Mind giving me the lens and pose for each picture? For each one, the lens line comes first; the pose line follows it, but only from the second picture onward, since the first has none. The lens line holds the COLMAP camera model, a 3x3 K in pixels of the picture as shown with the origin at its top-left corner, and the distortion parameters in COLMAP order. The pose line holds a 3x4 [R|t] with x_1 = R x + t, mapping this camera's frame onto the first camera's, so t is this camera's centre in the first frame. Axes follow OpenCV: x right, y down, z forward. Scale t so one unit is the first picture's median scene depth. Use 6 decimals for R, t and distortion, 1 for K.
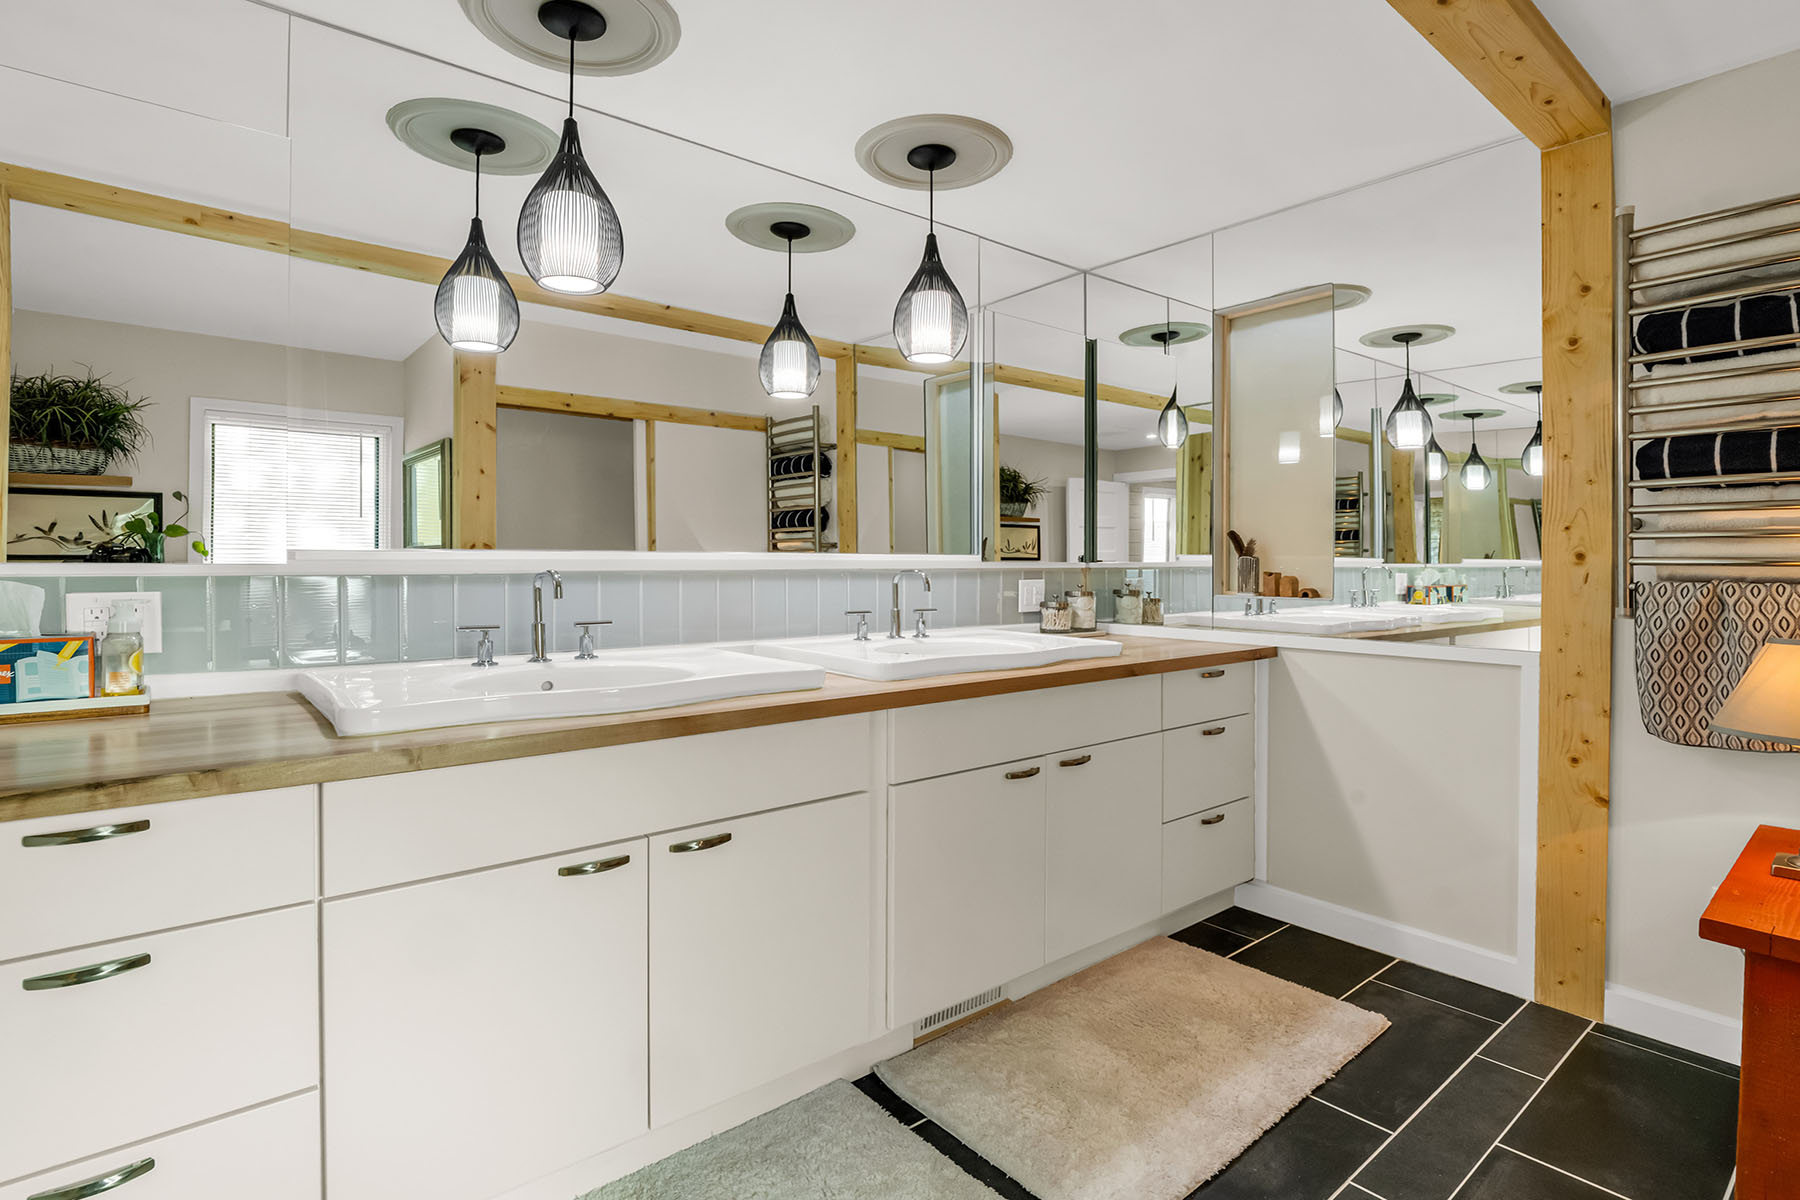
lens RADIAL K [[899.2, 0, 896.5], [0, 899.2, 566.8], [0, 0, 1]] dist [-0.012741, -0.000146]
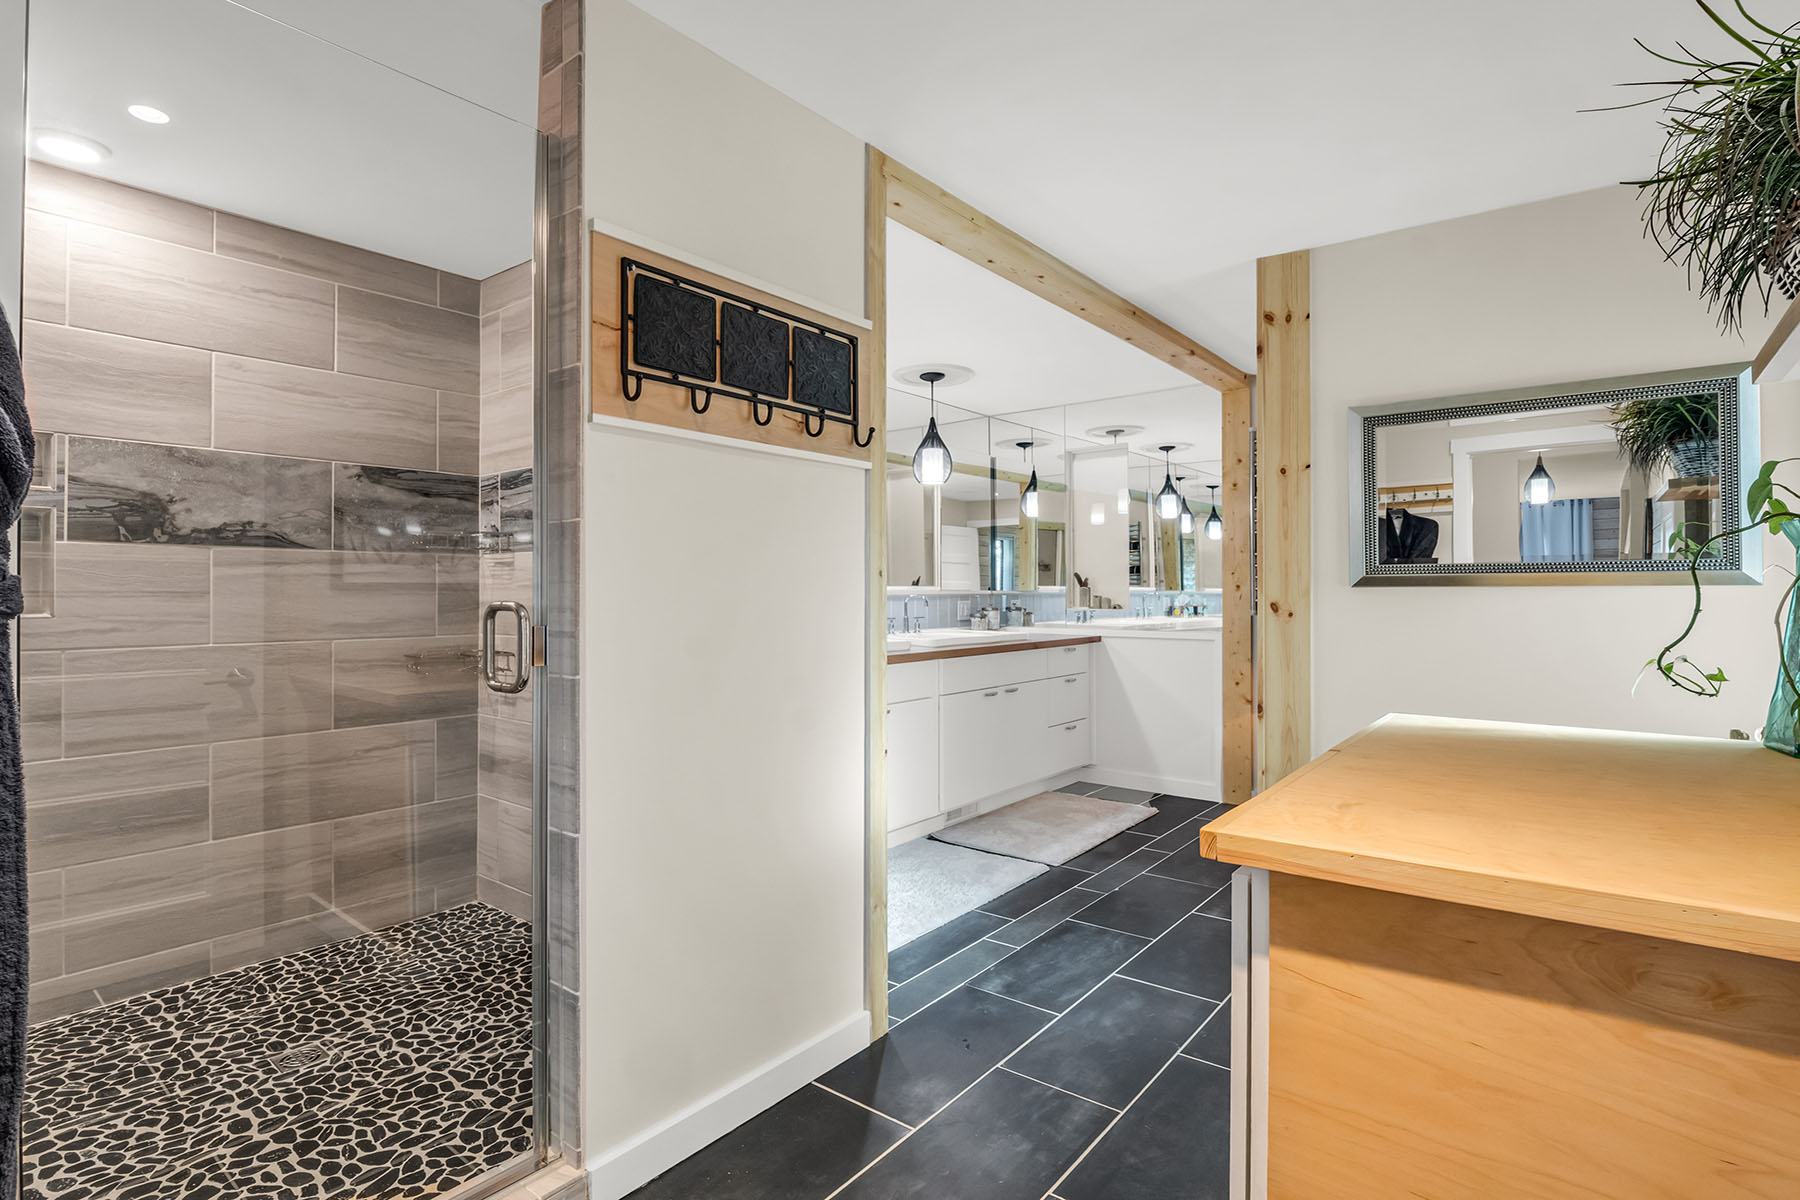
lens RADIAL K [[899.2, 0, 900.0], [0, 899.2, 593.4], [0, 0, 1]] dist [-0.012741, -0.000146]
pose [[0.976251, -0.006383, 0.216547, -0.348530], [0.007301, 0.999967, -0.003440, 0.004821], [-0.216518, 0.004939, 0.976266, -0.657317]]
